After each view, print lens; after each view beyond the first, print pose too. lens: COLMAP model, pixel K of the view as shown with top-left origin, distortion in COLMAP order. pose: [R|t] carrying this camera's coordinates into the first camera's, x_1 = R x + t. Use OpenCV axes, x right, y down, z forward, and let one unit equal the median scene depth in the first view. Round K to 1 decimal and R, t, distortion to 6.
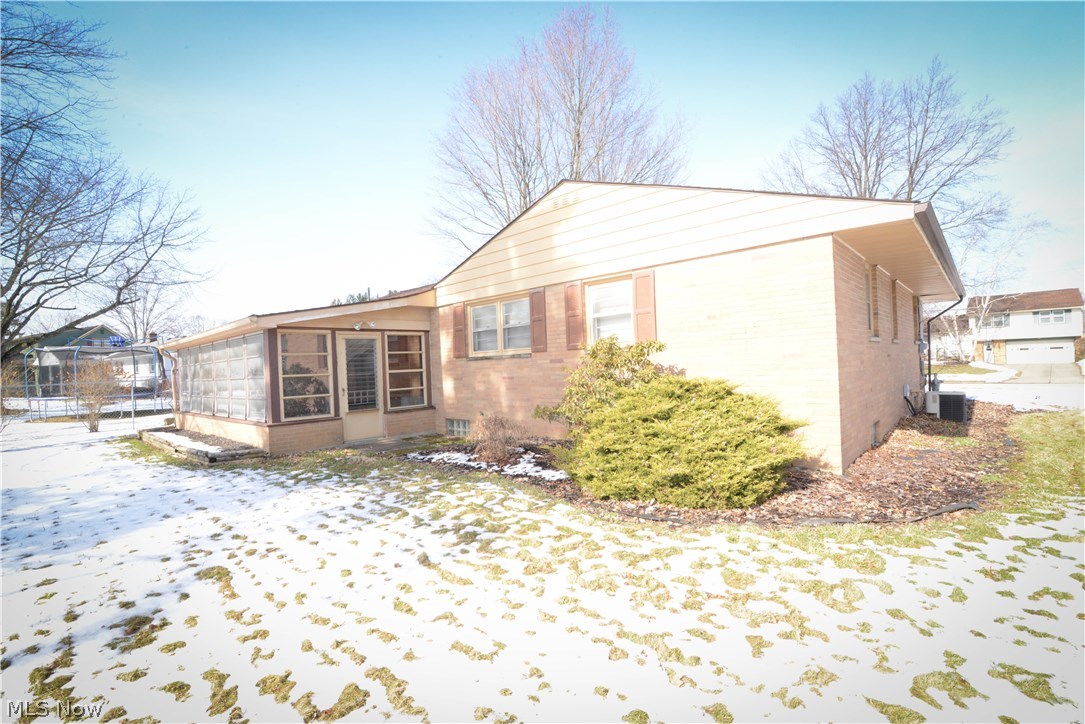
lens RADIAL K [[485.7, 0, 542.5], [0, 485.7, 362.0], [0, 0, 1]] dist [-0.001135, -0.000111]
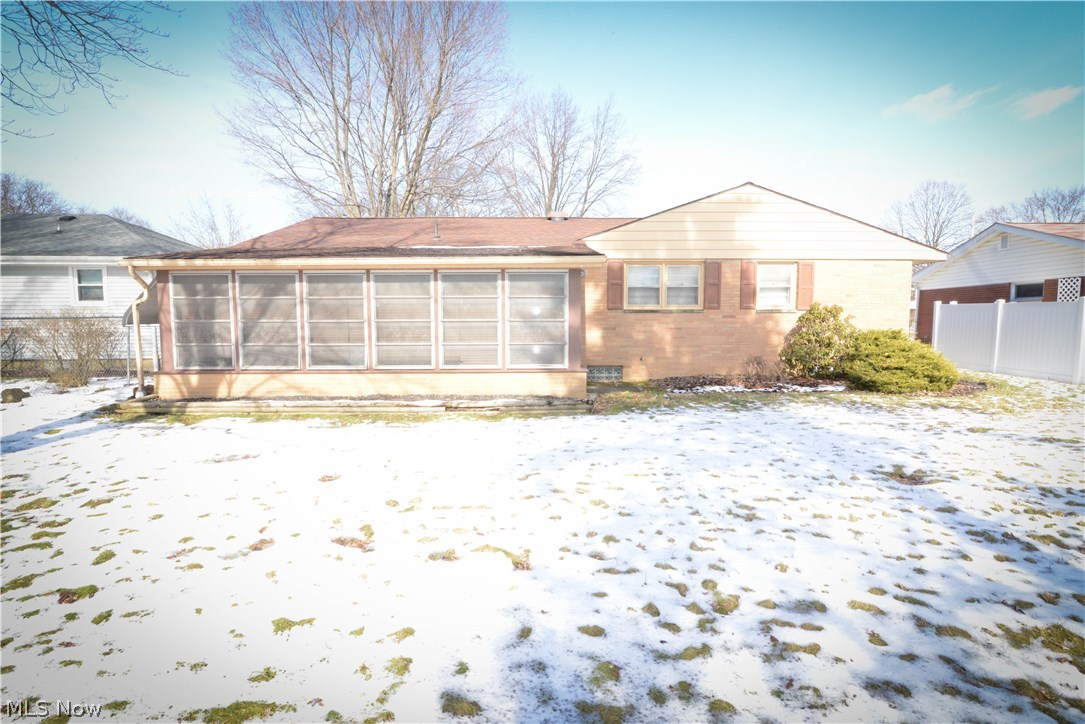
lens RADIAL K [[485.7, 0, 542.5], [0, 485.7, 362.0], [0, 0, 1]] dist [-0.001135, -0.000111]
pose [[0.732265, -0.010925, 0.680932, -1.157199], [-0.034140, 0.998025, 0.052726, 0.064079], [-0.680163, -0.061857, 0.730446, 0.331533]]
